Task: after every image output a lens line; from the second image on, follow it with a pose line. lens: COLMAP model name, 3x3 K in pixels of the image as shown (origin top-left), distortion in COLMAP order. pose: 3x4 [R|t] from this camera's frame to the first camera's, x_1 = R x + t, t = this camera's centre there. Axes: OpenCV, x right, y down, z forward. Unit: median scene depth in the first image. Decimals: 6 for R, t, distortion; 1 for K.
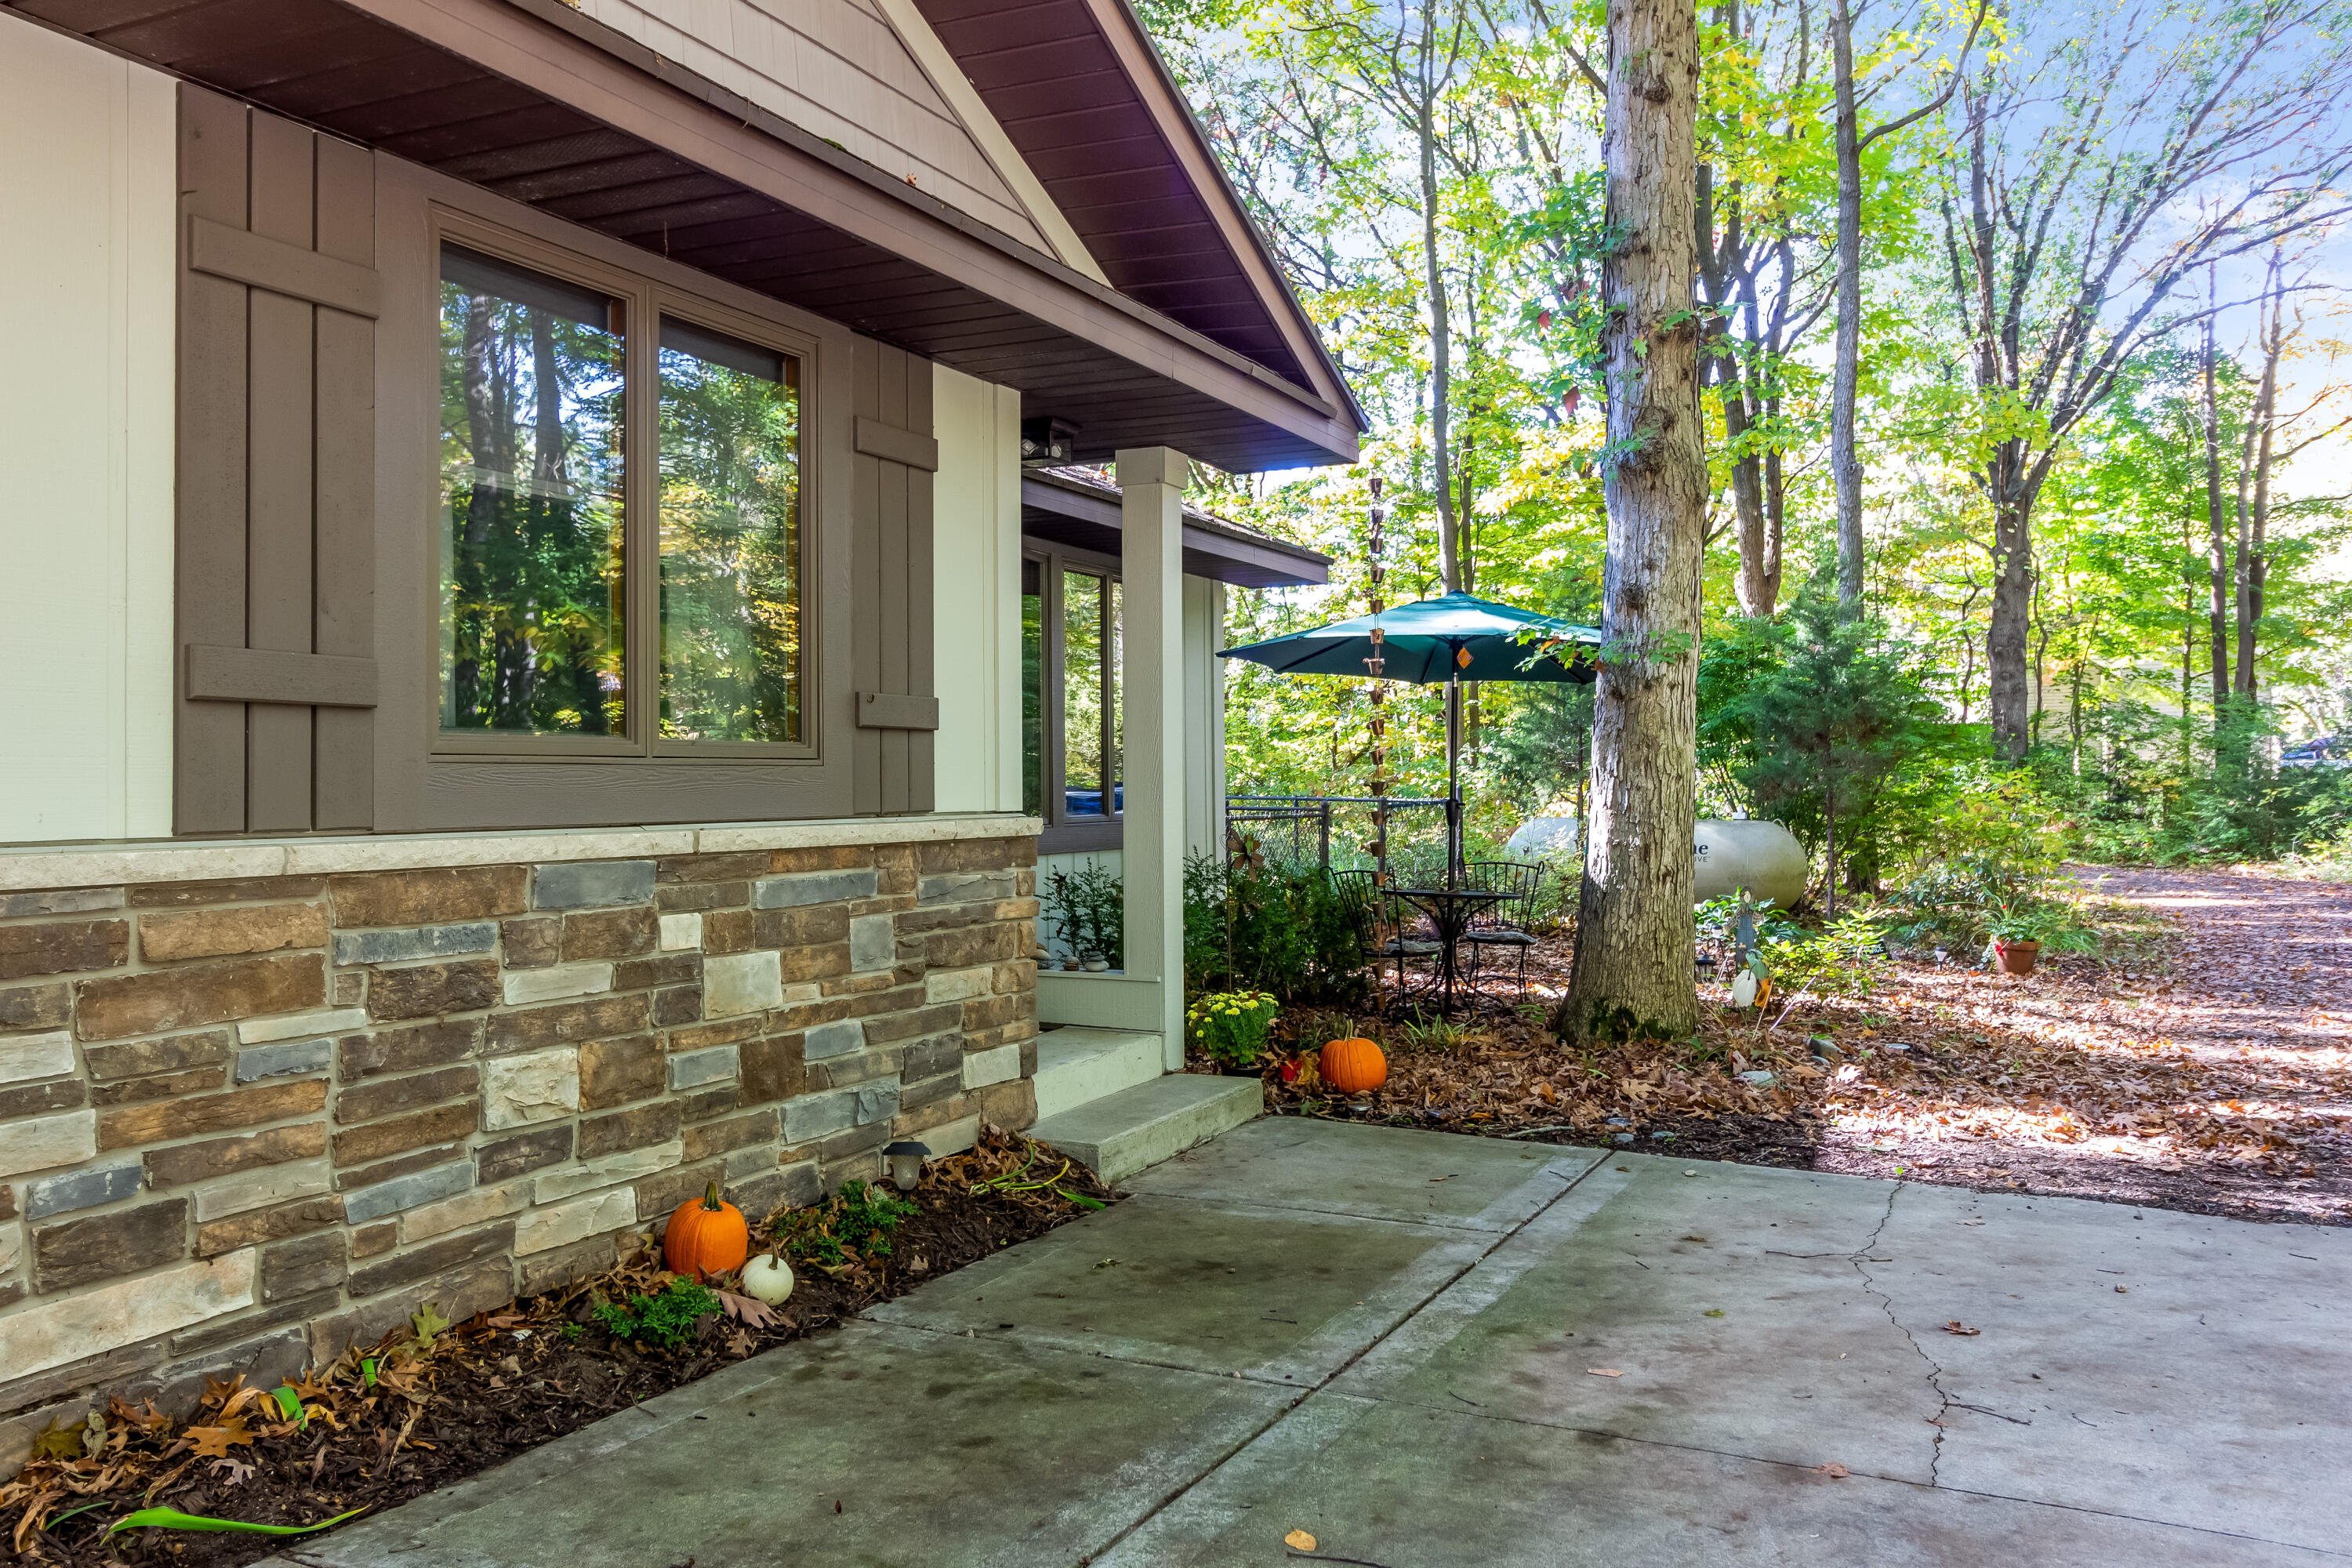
lens RADIAL K [[1901.0, 0, 1175.0], [0, 1901.0, 729.8], [0, 0, 1]] dist [0.000721, 0.000490]
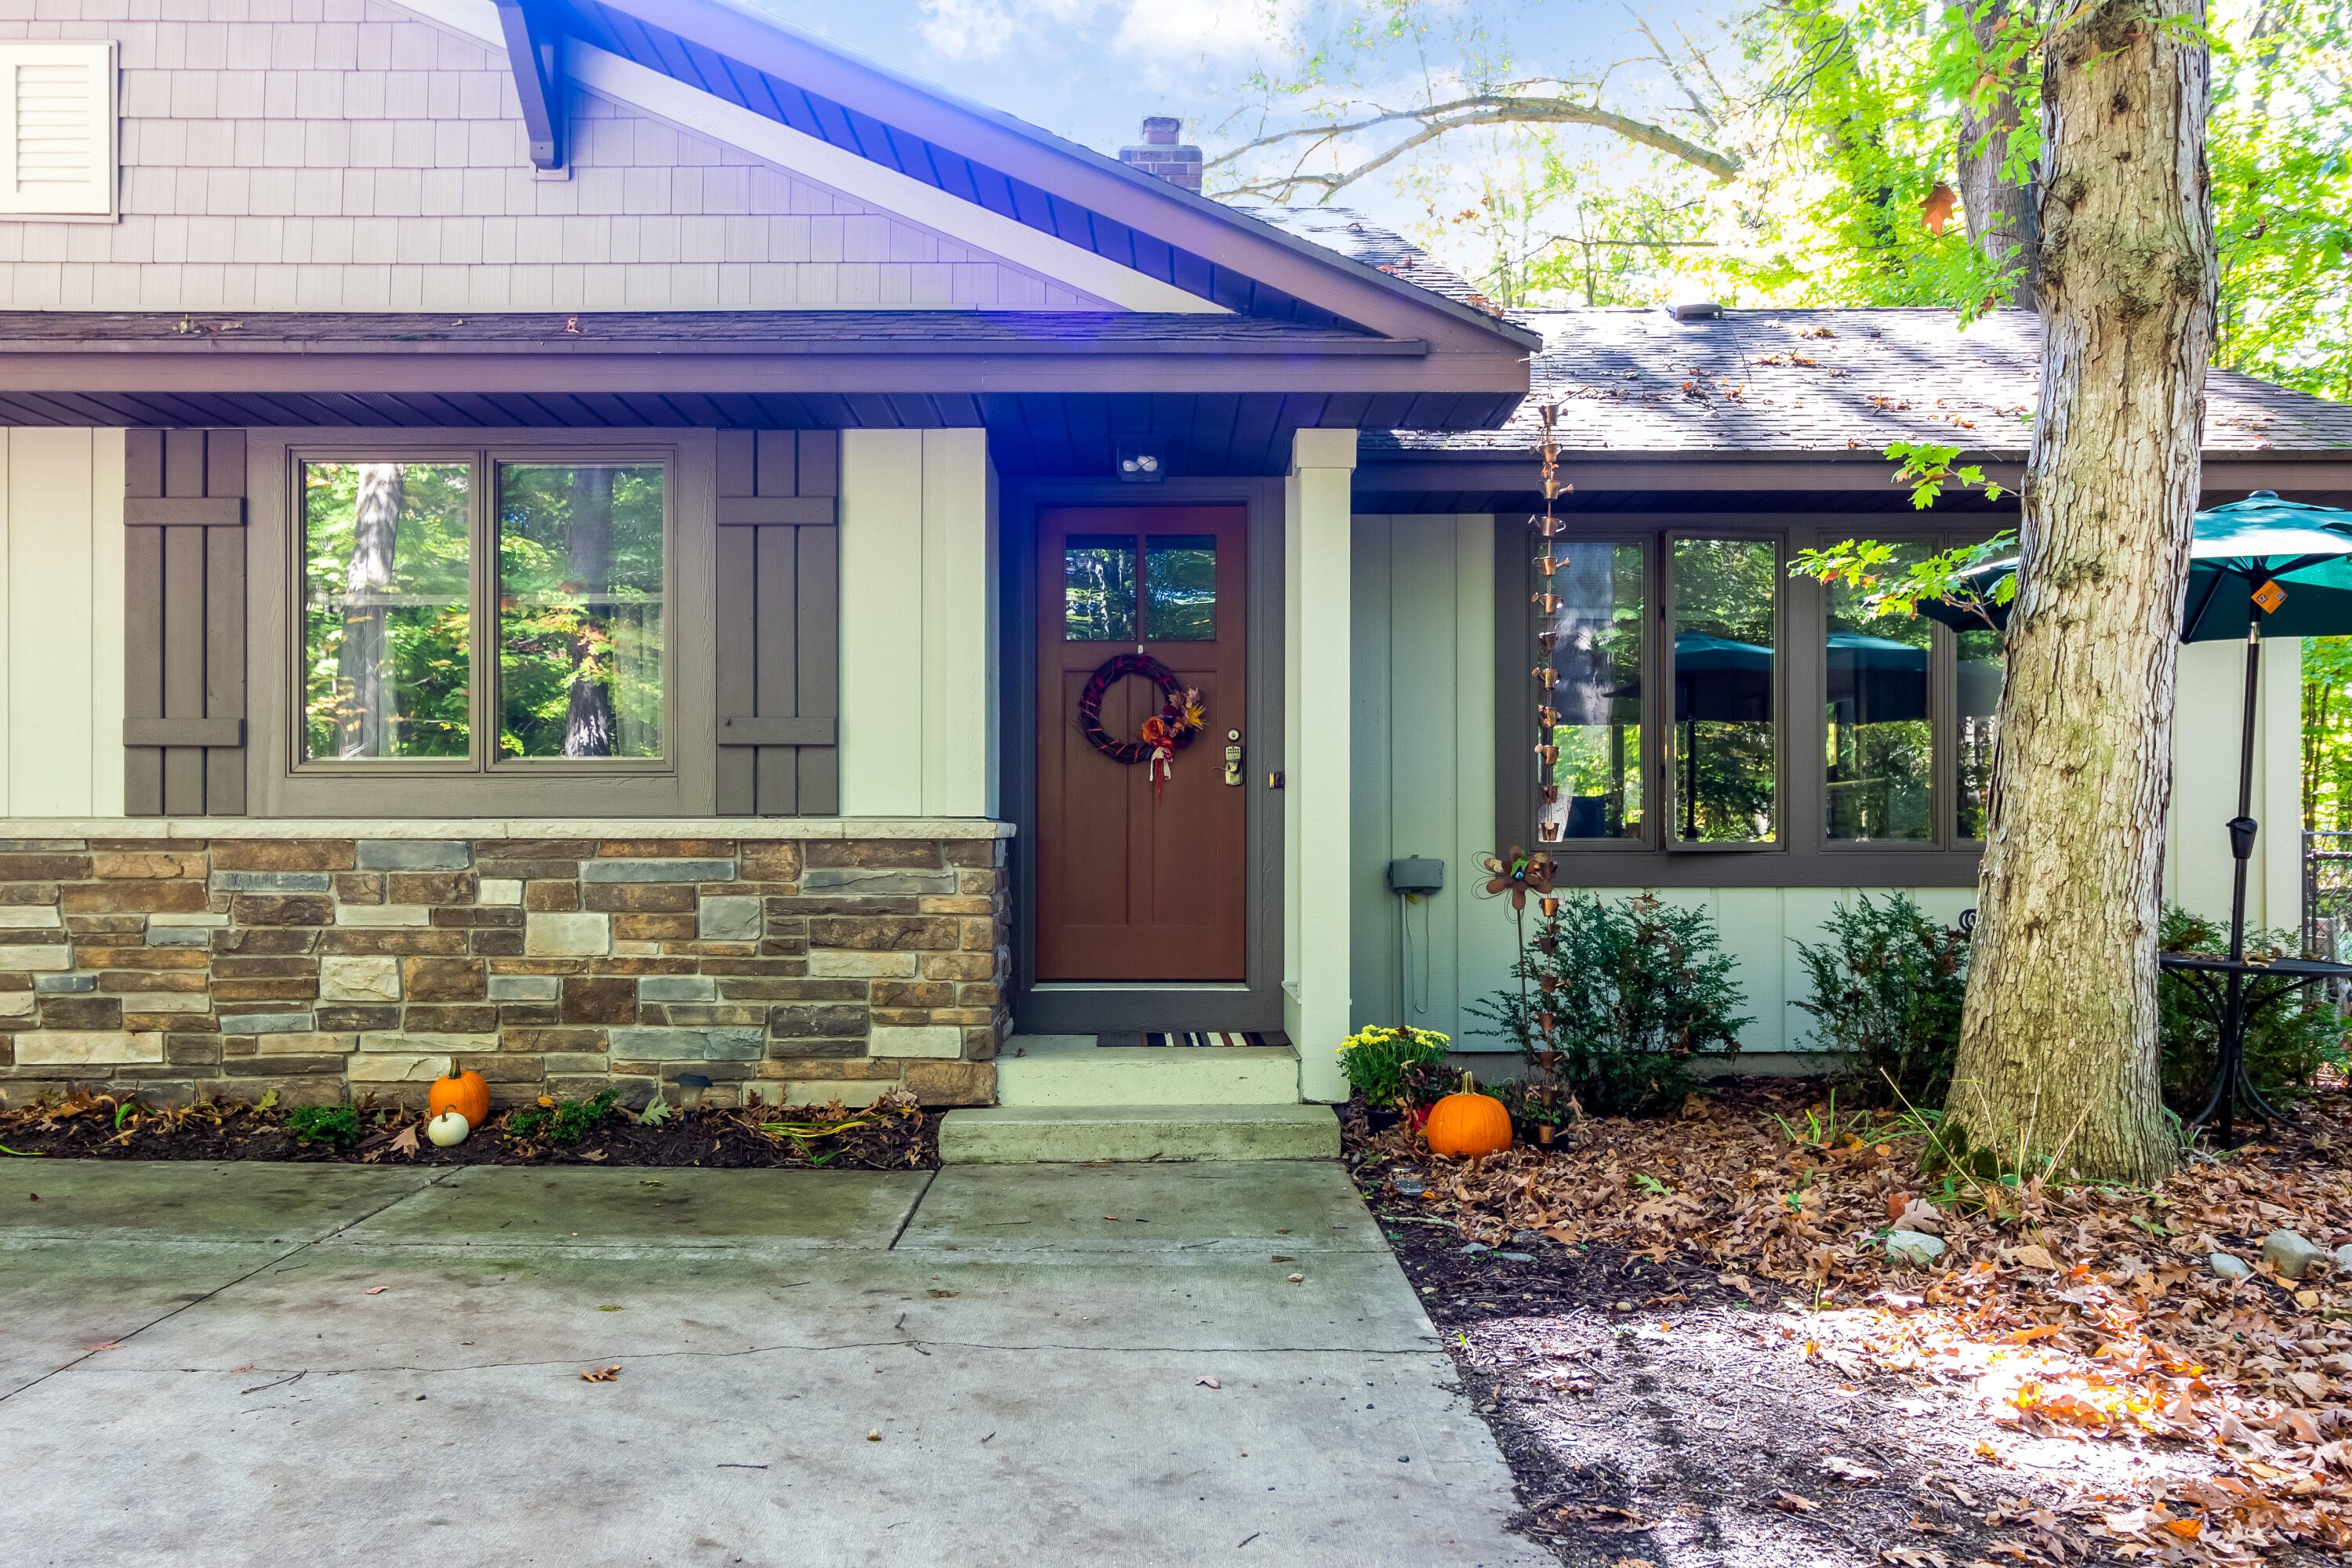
lens RADIAL K [[1965.0, 0, 1176.7], [0, 1965.0, 850.2], [0, 0, 1]] dist [0.001956, 0.003355]
pose [[0.415234, 0.005595, -0.909698, 1.451109], [0.023072, 0.999595, 0.016680, 0.067064], [0.909422, -0.027915, 0.414936, 0.933141]]
